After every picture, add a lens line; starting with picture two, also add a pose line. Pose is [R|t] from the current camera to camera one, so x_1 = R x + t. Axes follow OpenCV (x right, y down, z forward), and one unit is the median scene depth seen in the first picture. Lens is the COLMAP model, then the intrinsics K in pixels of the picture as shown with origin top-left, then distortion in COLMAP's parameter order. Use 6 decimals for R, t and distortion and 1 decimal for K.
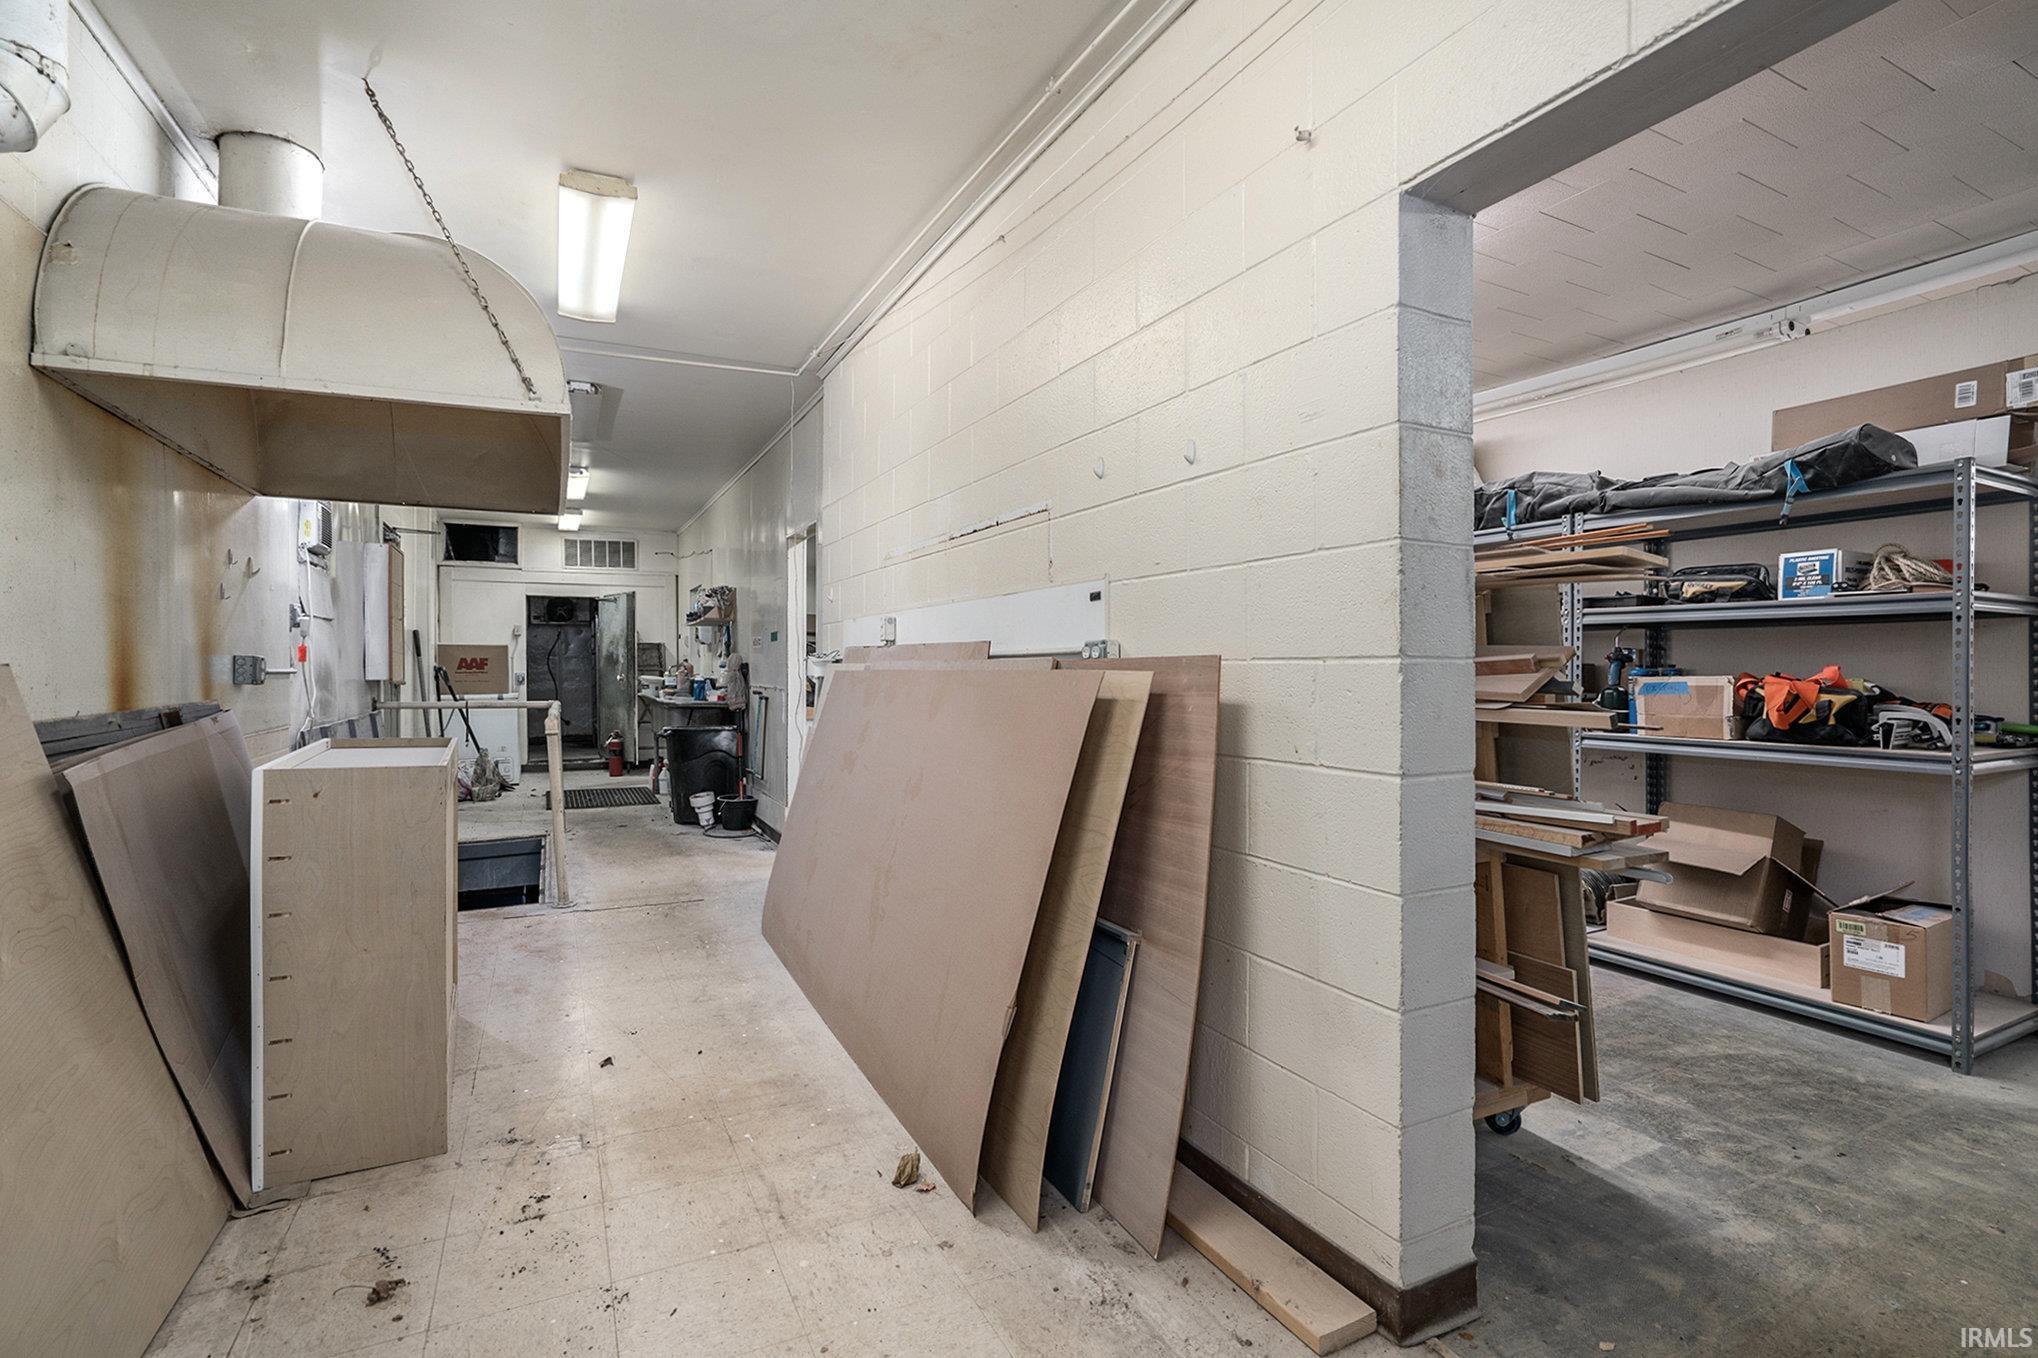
lens RADIAL K [[940.6, 0, 1010.2], [0, 940.6, 660.7], [0, 0, 1]] dist [-0.039406, 0.018162]
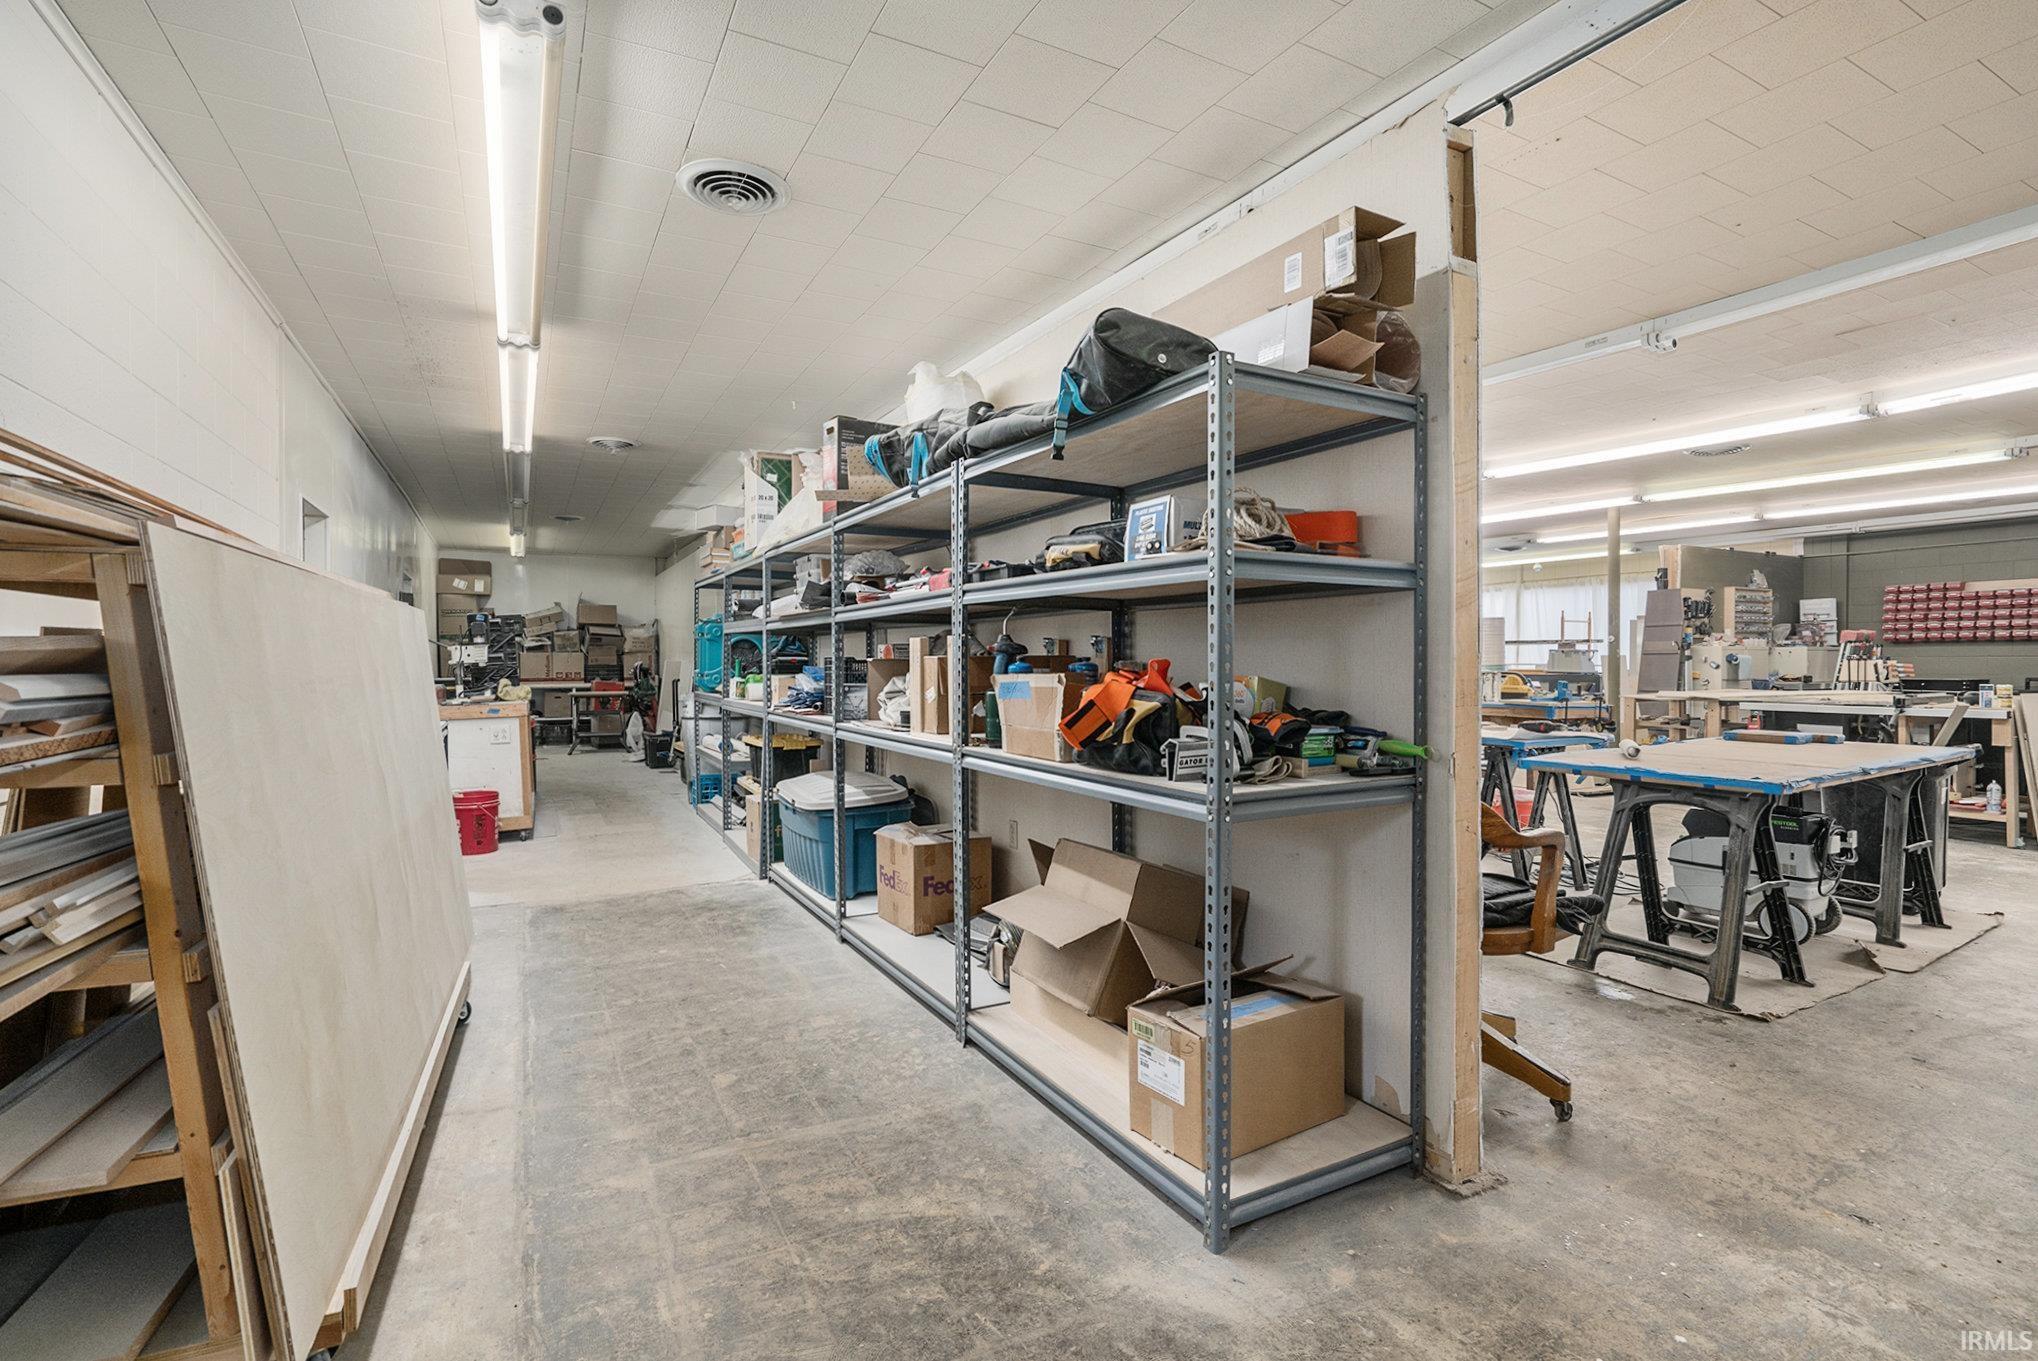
lens RADIAL K [[940.6, 0, 1010.2], [0, 940.6, 662.2], [0, 0, 1]] dist [-0.039406, 0.018162]
pose [[0.999940, -0.004535, 0.009978, 0.822500], [0.004409, 0.999911, 0.012587, -0.002542], [-0.010034, -0.012542, 0.999871, 0.292271]]
